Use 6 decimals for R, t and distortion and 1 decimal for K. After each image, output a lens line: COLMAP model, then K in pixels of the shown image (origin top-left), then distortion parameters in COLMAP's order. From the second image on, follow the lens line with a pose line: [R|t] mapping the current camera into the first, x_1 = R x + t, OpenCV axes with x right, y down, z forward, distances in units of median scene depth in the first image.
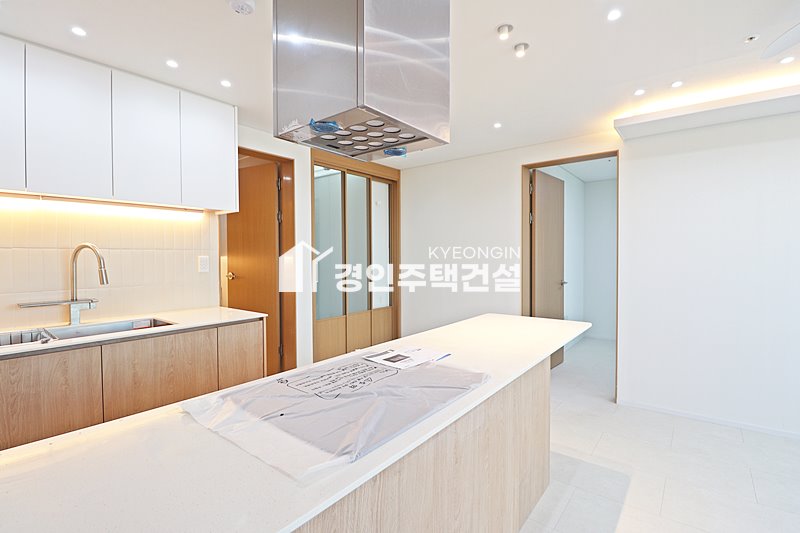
lens RADIAL K [[371.1, 0, 405.8], [0, 371.1, 265.6], [0, 0, 1]] dist [-0.002119, -0.005805]
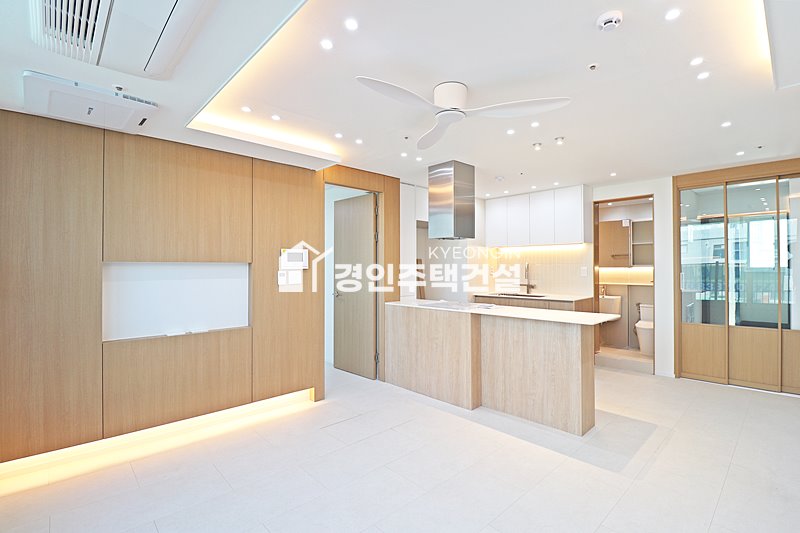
lens RADIAL K [[371.1, 0, 397.0], [0, 371.1, 261.0], [0, 0, 1]] dist [-0.002119, -0.005805]
pose [[-0.159034, -0.007535, -0.987244, 1.440990], [-0.016537, 0.999851, -0.004967, -0.032407], [0.987135, 0.015536, -0.159135, 0.410414]]
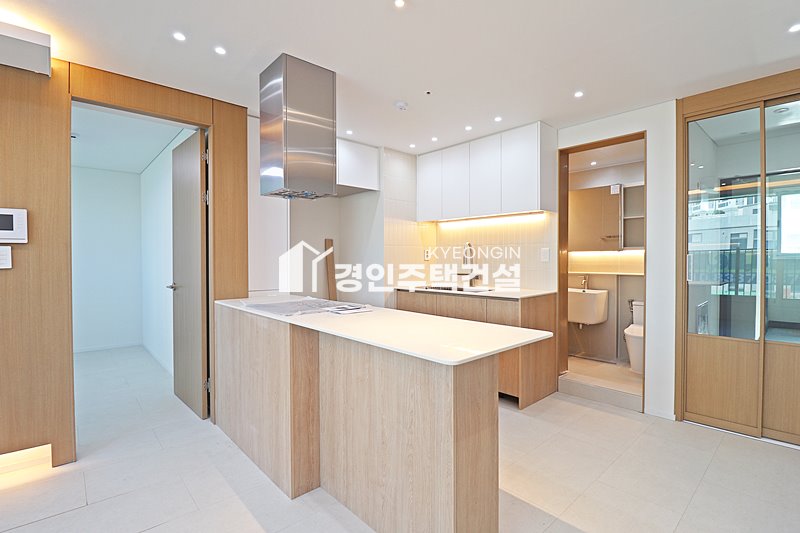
lens RADIAL K [[371.1, 0, 402.6], [0, 371.1, 262.4], [0, 0, 1]] dist [-0.002119, -0.005805]
pose [[-0.176120, 0.017435, -0.984214, 0.787013], [-0.016105, 0.999658, 0.020590, 0.003993], [0.984237, 0.019477, -0.175779, 0.785986]]
